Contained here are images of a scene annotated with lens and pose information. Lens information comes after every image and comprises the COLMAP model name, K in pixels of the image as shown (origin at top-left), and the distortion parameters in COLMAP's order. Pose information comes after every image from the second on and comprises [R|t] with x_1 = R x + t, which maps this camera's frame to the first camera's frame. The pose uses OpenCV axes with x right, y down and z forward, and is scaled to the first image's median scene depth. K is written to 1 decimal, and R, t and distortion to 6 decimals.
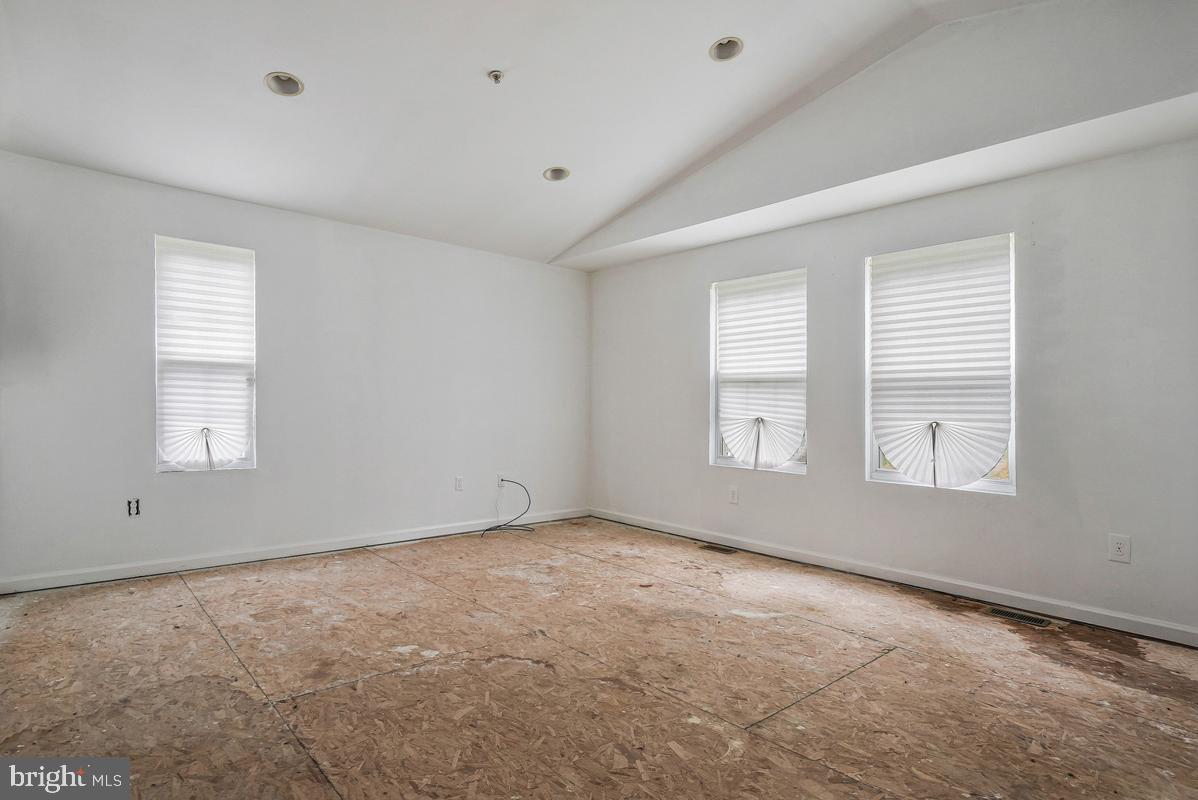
lens RADIAL K [[625.4, 0, 601.0], [0, 625.4, 408.0], [0, 0, 1]] dist [0.002399, -0.000123]
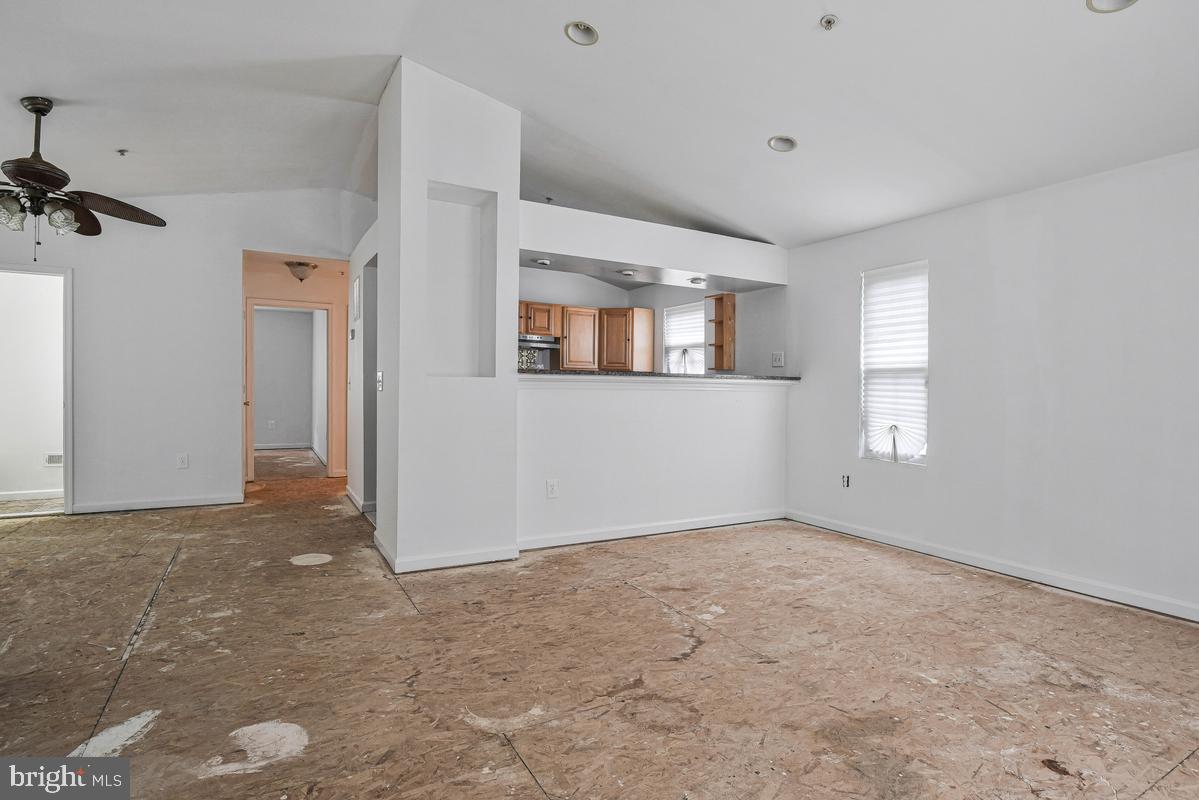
lens RADIAL K [[605.1, 0, 602.3], [0, 605.1, 397.5], [0, 0, 1]] dist [-0.004040, -0.002764]
pose [[-0.190734, -0.005649, -0.981626, 0.679135], [-0.020801, 0.999782, -0.001712, -0.007134], [0.981421, 0.020092, -0.190810, 0.795064]]
